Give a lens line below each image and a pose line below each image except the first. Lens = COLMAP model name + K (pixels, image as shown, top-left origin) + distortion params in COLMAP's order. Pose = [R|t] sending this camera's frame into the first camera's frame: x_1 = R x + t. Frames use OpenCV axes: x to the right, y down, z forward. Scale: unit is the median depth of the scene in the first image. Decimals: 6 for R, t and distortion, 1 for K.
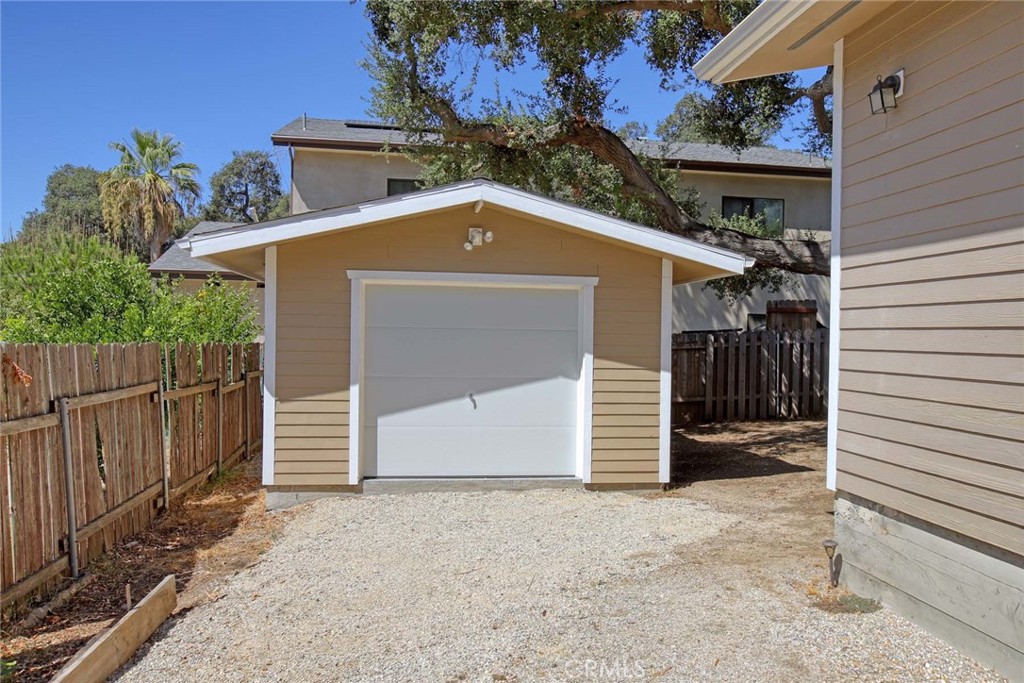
lens RADIAL K [[805.5, 0, 515.3], [0, 805.5, 344.0], [0, 0, 1]] dist [0.033866, 0.007341]
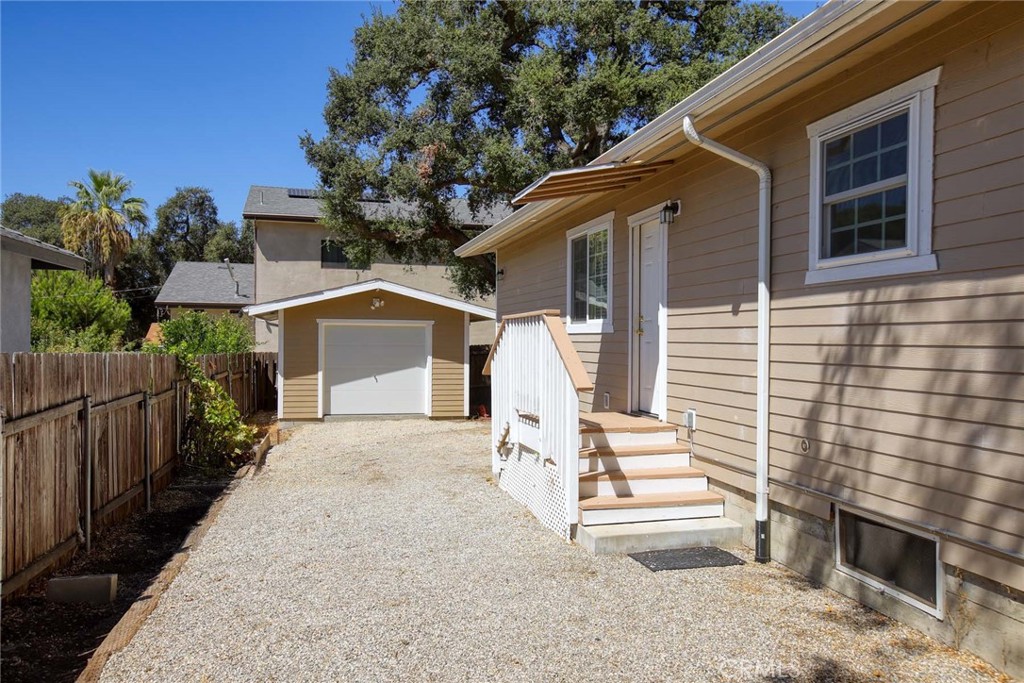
lens RADIAL K [[805.5, 0, 508.0], [0, 805.5, 341.4], [0, 0, 1]] dist [0.033866, 0.007341]
pose [[0.995576, -0.009827, 0.093445, 0.080534], [0.010519, 0.999921, -0.006910, -0.008407], [-0.093369, 0.007862, 0.995600, -0.957787]]
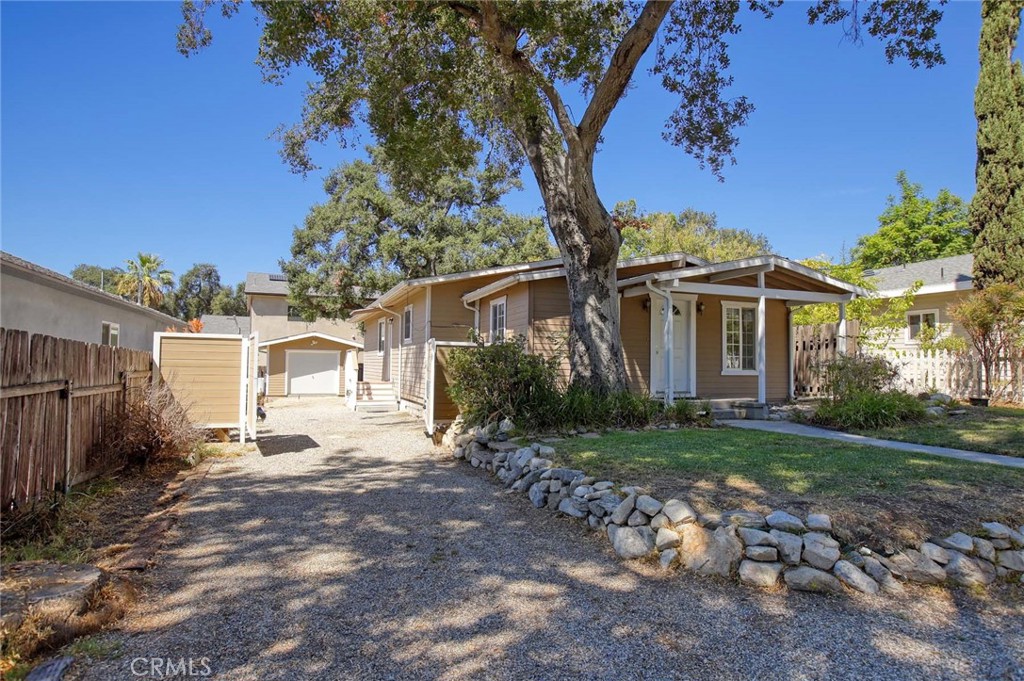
lens RADIAL K [[592.0, 0, 508.0], [0, 592.0, 334.2], [0, 0, 1]] dist [-0.004218, 0.000003]
pose [[0.974915, 0.001913, 0.222570, 0.231800], [0.010470, 0.998462, -0.054446, 0.017567], [-0.222332, 0.055411, 0.973395, -2.097274]]
